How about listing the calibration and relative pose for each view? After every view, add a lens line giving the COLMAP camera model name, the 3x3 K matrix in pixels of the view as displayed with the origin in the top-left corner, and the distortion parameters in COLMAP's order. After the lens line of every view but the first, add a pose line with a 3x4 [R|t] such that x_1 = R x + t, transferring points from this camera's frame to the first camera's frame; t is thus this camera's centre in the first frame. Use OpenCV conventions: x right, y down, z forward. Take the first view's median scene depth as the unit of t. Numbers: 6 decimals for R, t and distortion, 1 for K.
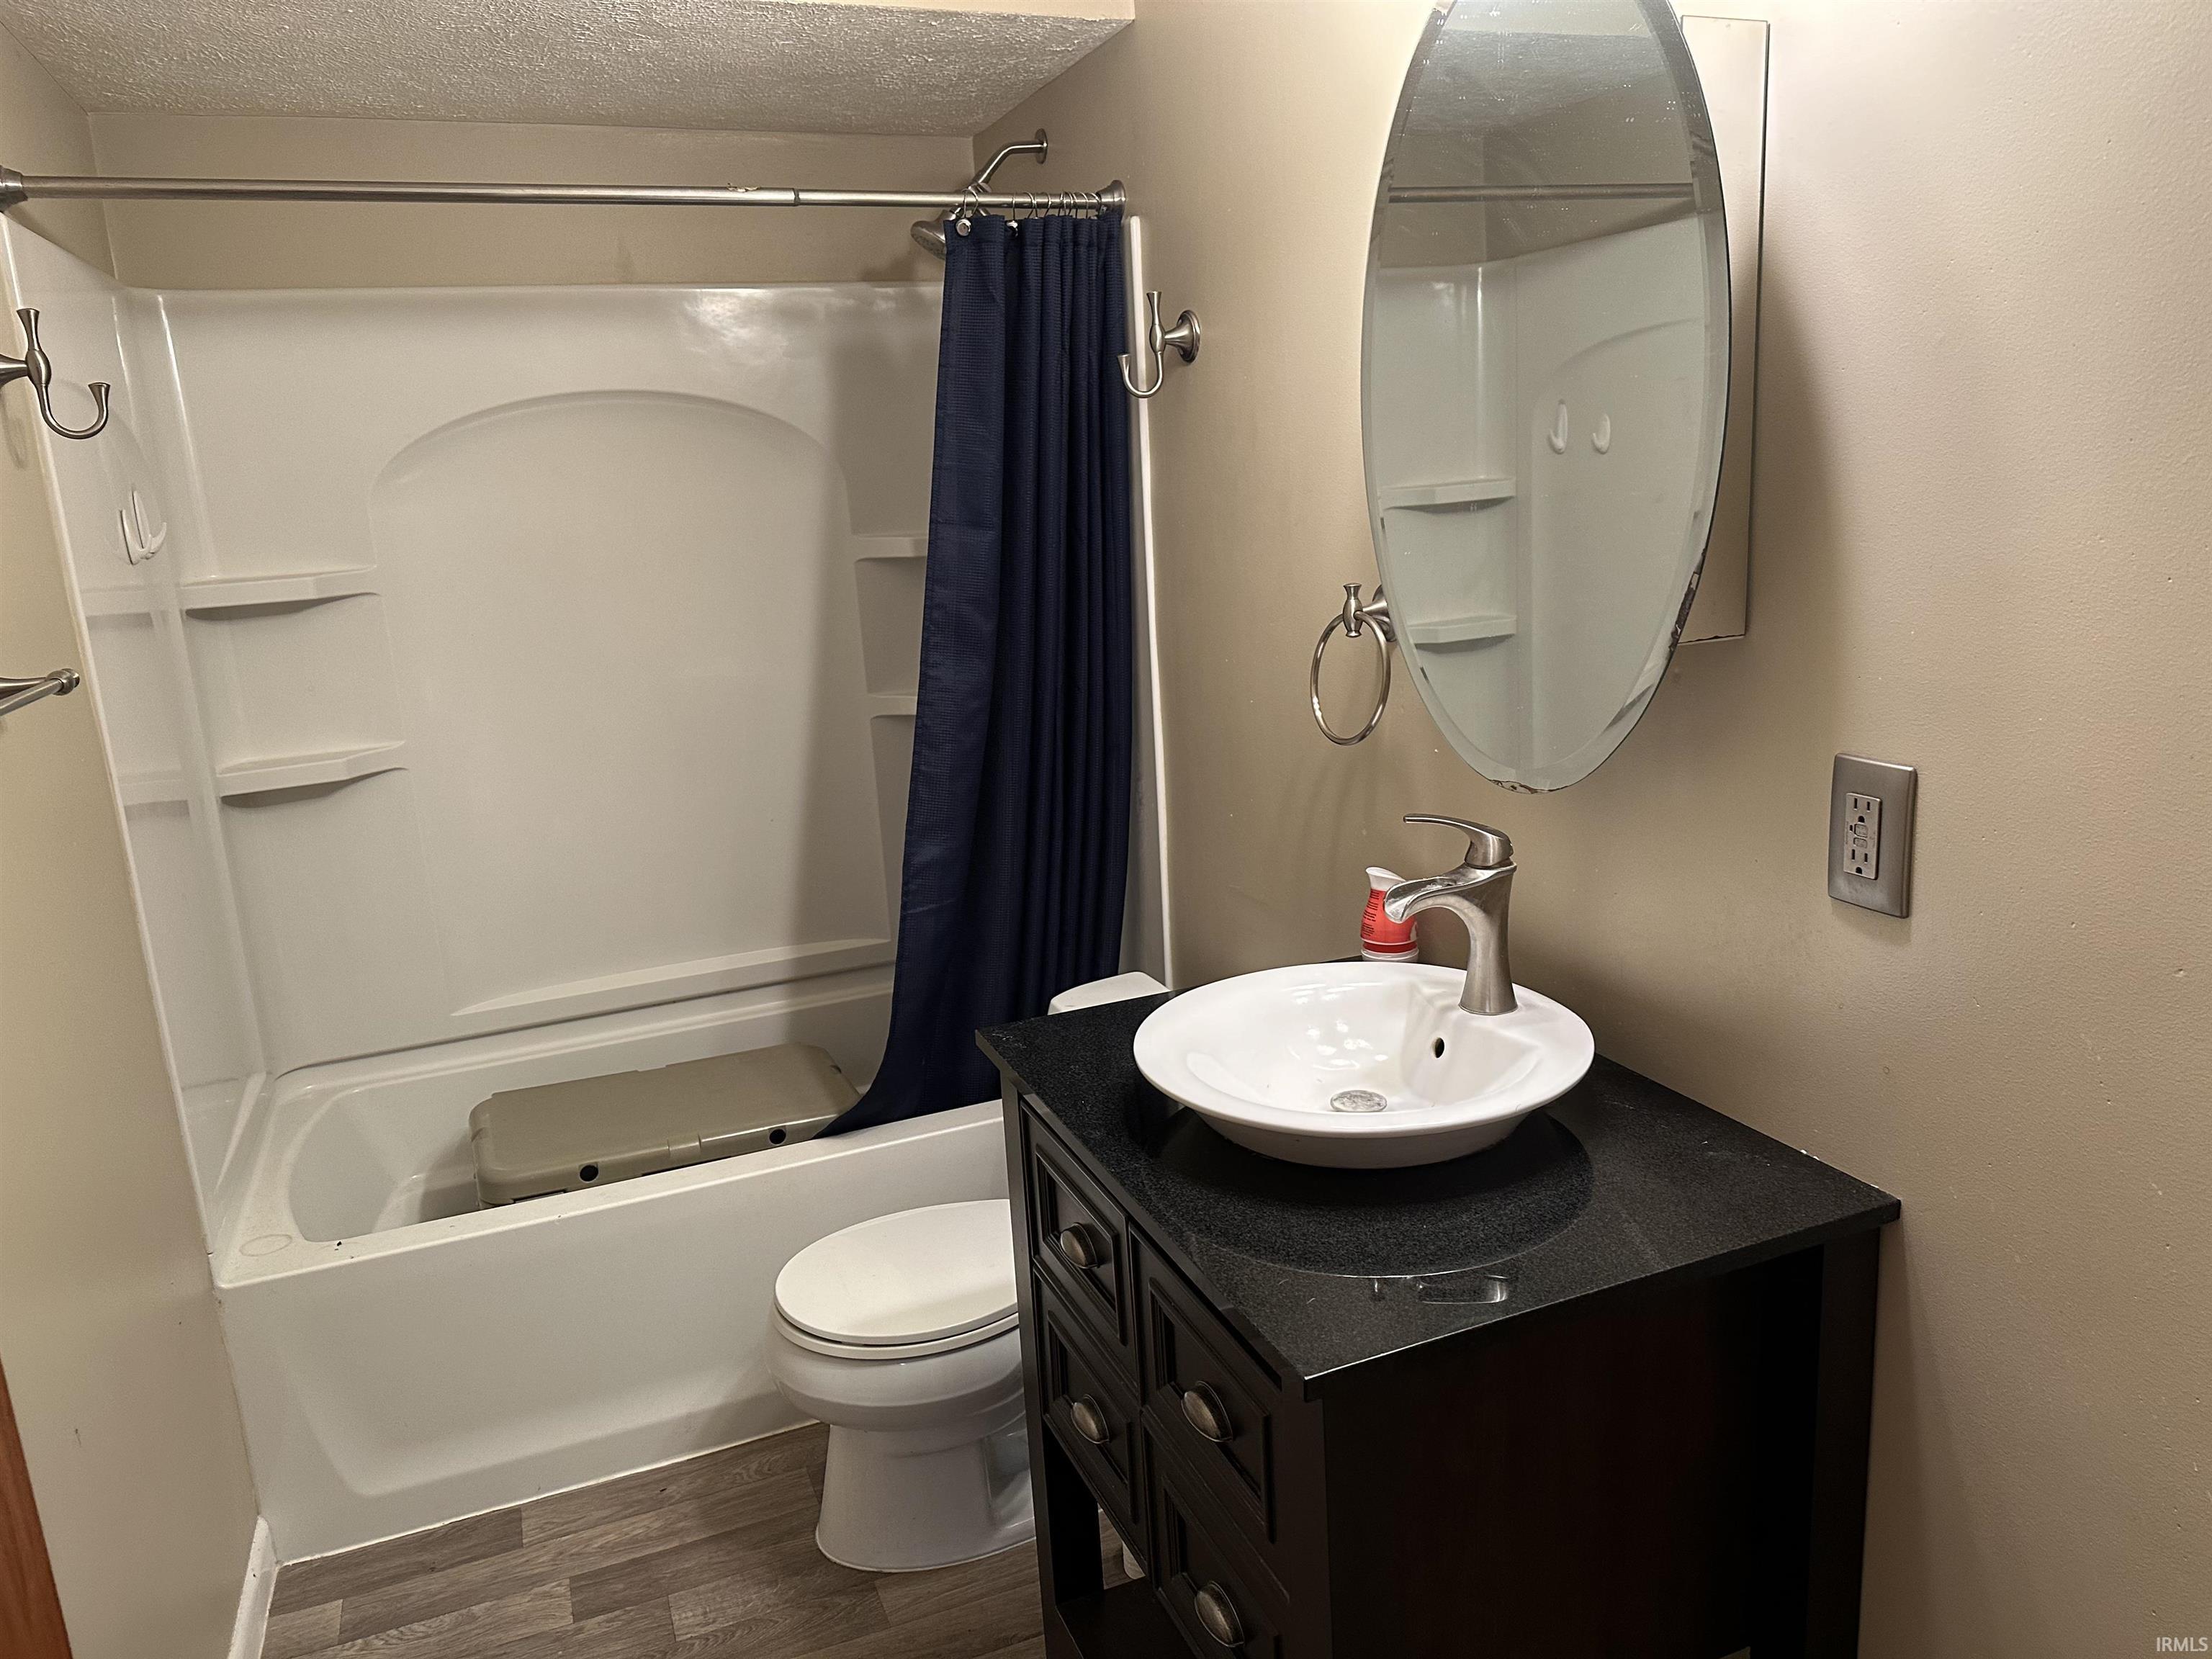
lens RADIAL K [[1557.0, 0, 1106.0], [0, 1557.0, 829.5], [0, 0, 1]] dist [0.097253, -0.096588]
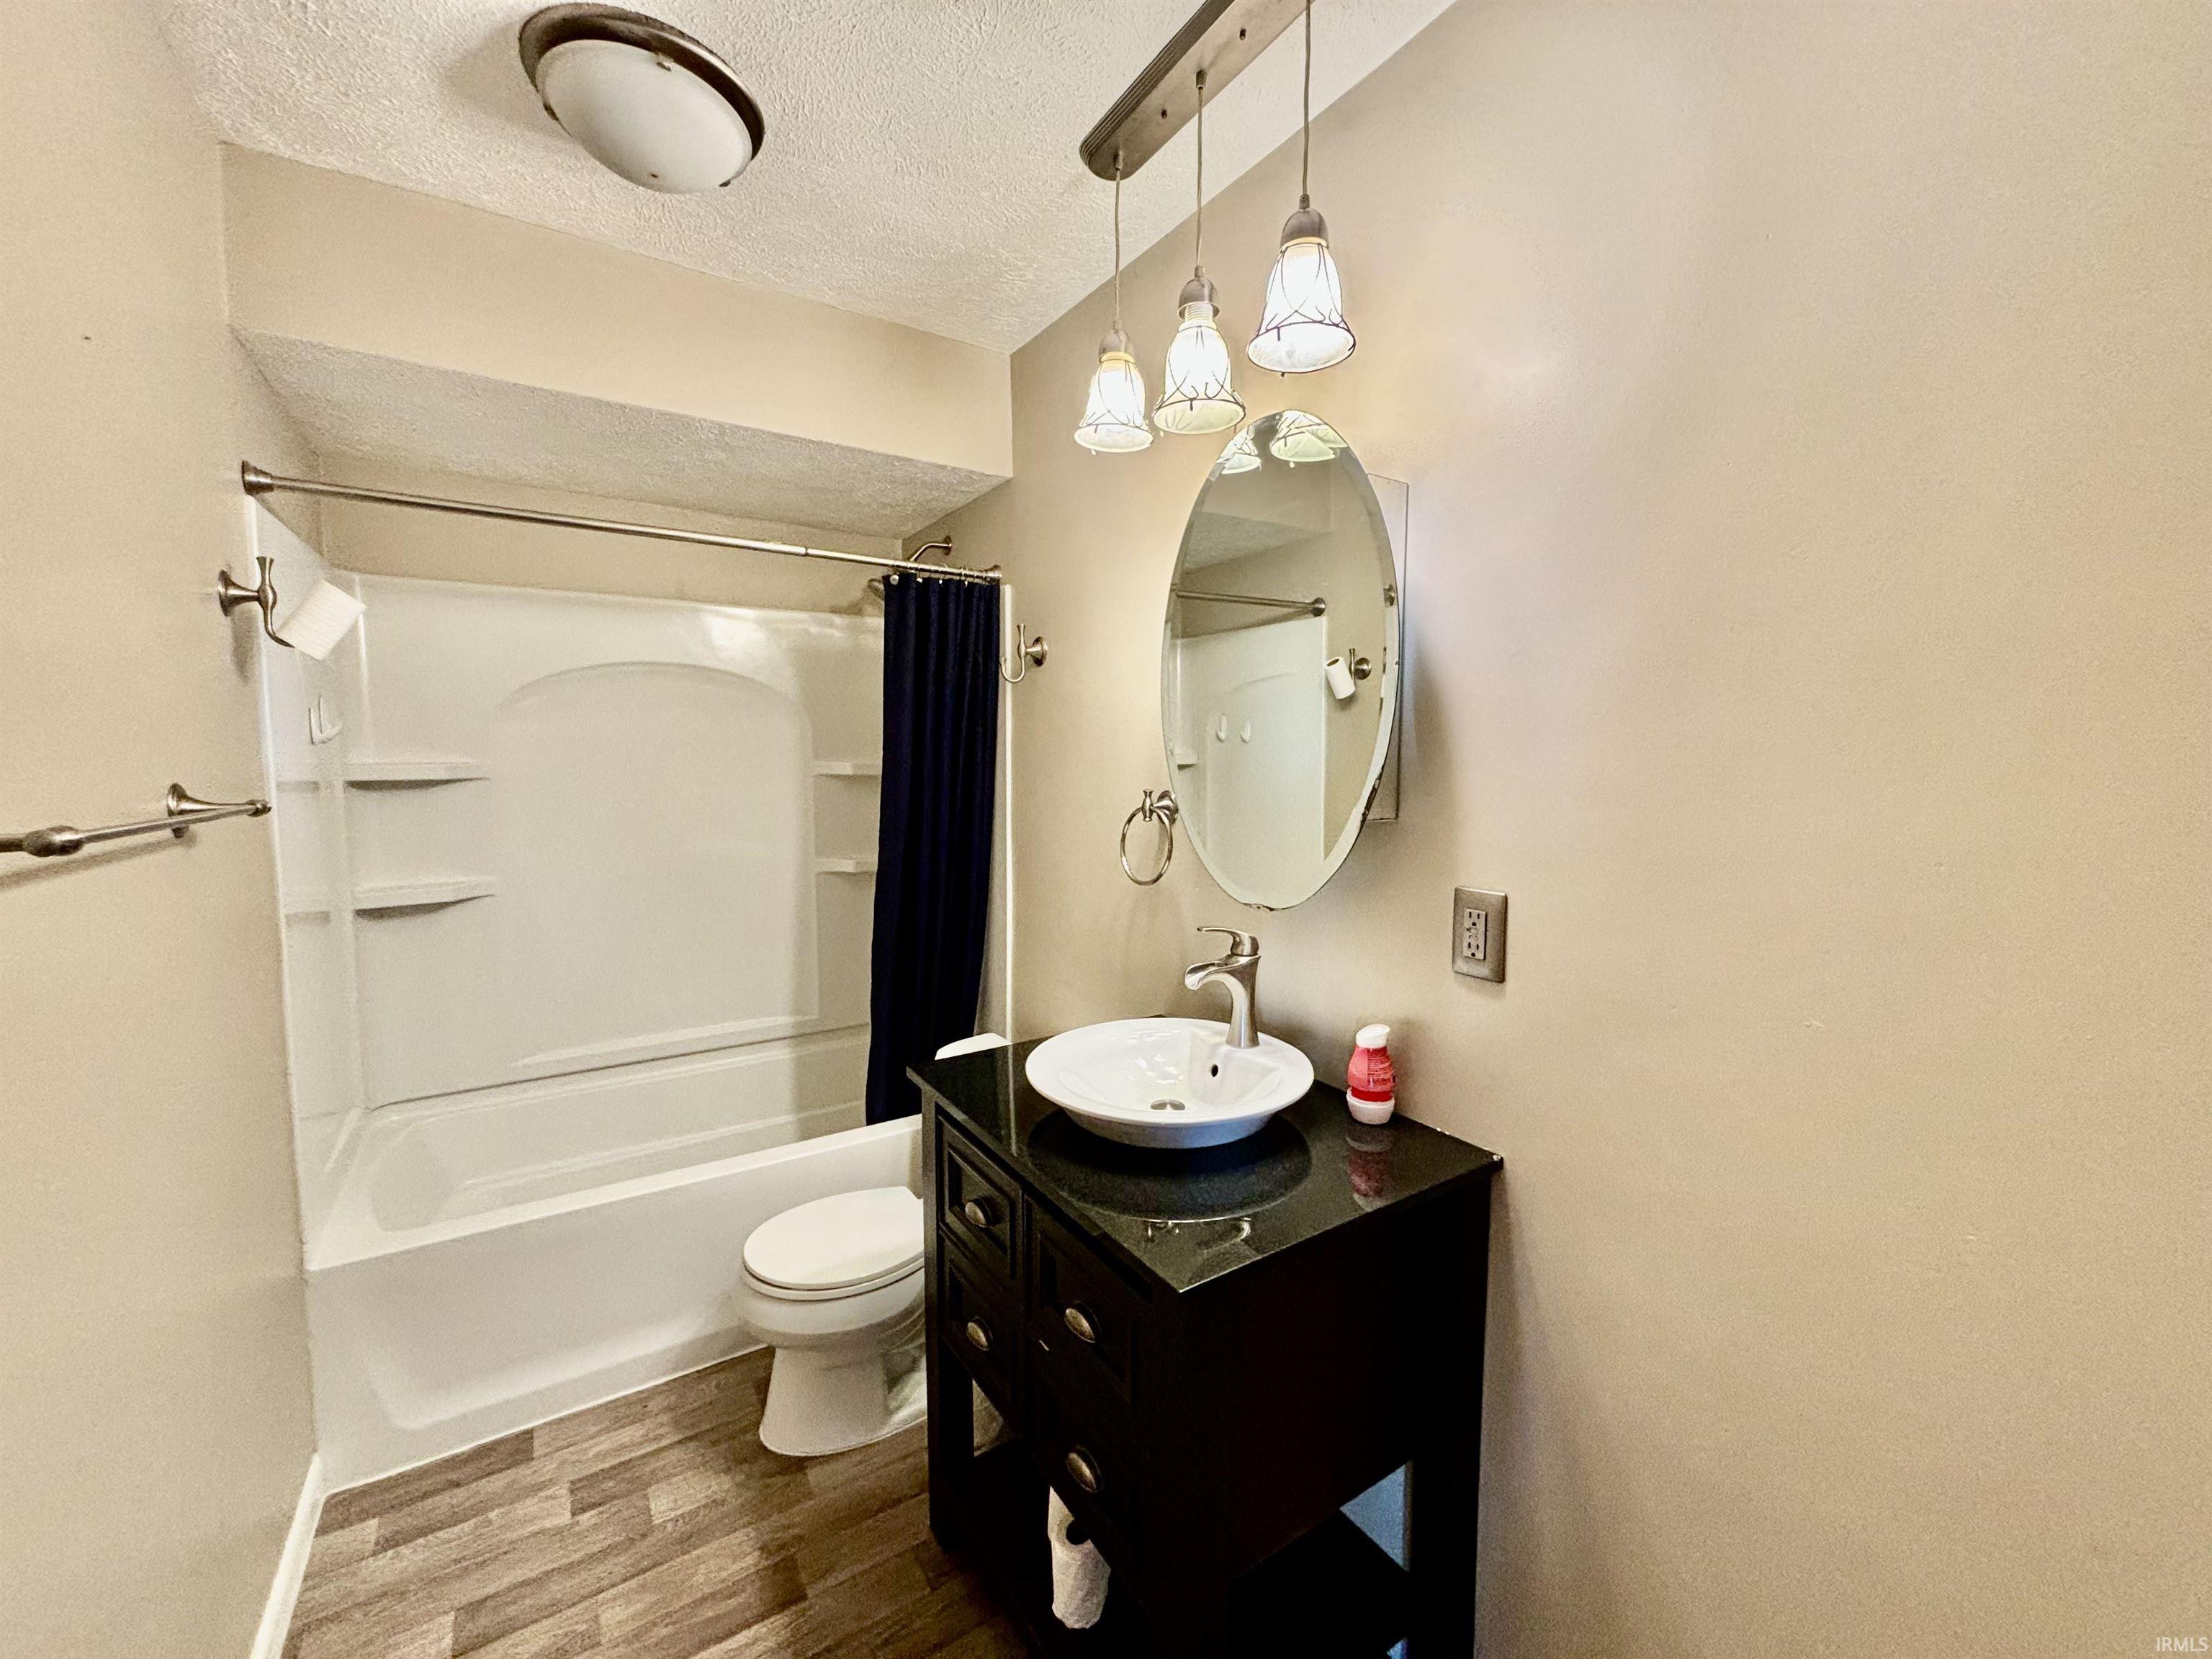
lens RADIAL K [[895.1, 0, 1104.9], [0, 895.1, 826.2], [0, 0, 1]] dist [0.010020, 0.000180]
pose [[0.979641, 0.043139, 0.196068, -0.067126], [-0.013096, 0.988292, -0.152010, 0.025374], [-0.200330, 0.146348, 0.968736, 0.074803]]
